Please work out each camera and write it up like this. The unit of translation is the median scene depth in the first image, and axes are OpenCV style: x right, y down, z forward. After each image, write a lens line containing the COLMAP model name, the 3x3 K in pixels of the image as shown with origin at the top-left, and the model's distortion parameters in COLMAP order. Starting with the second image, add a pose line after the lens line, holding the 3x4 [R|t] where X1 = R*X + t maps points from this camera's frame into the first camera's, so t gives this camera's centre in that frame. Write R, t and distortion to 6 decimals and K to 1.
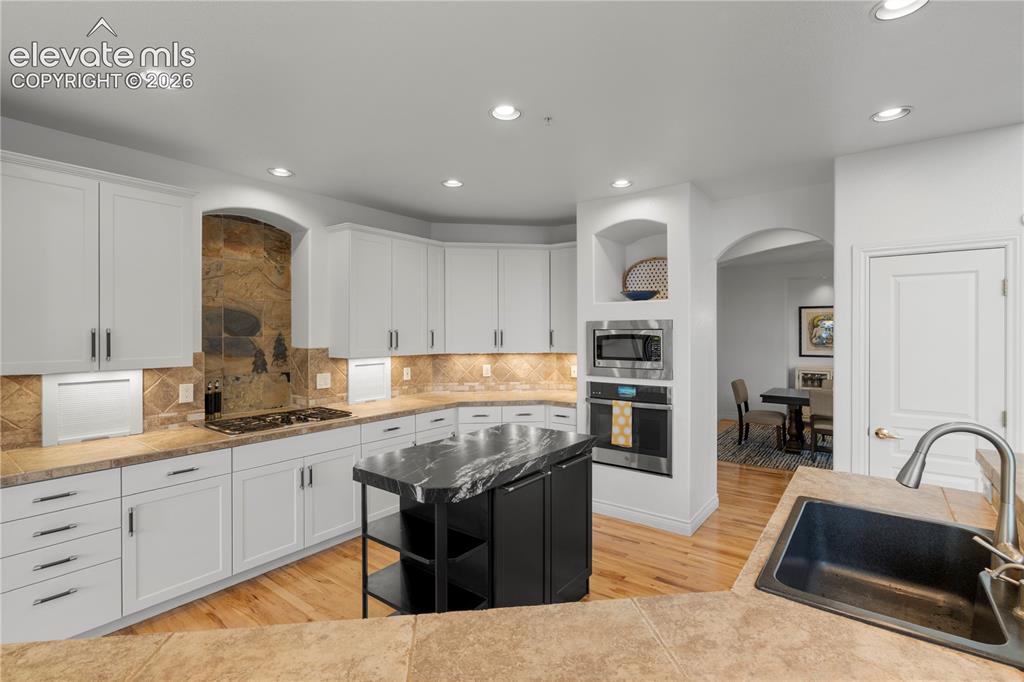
lens RADIAL K [[474.4, 0, 512.6], [0, 474.4, 336.6], [0, 0, 1]] dist [-0.007858, -0.000371]
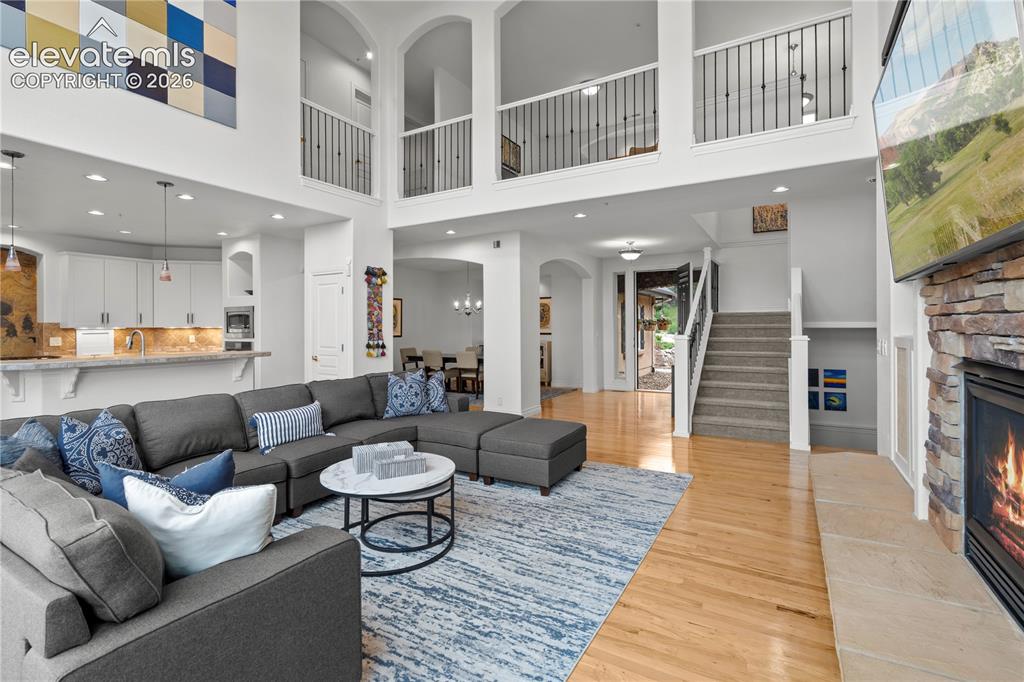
lens RADIAL K [[474.4, 0, 514.6], [0, 474.4, 330.0], [0, 0, 1]] dist [-0.007858, -0.000371]
pose [[0.991766, -0.007235, 0.127855, 1.025370], [0.007174, 0.999974, 0.000937, 0.060430], [-0.127859, -0.000012, 0.991792, -0.901984]]
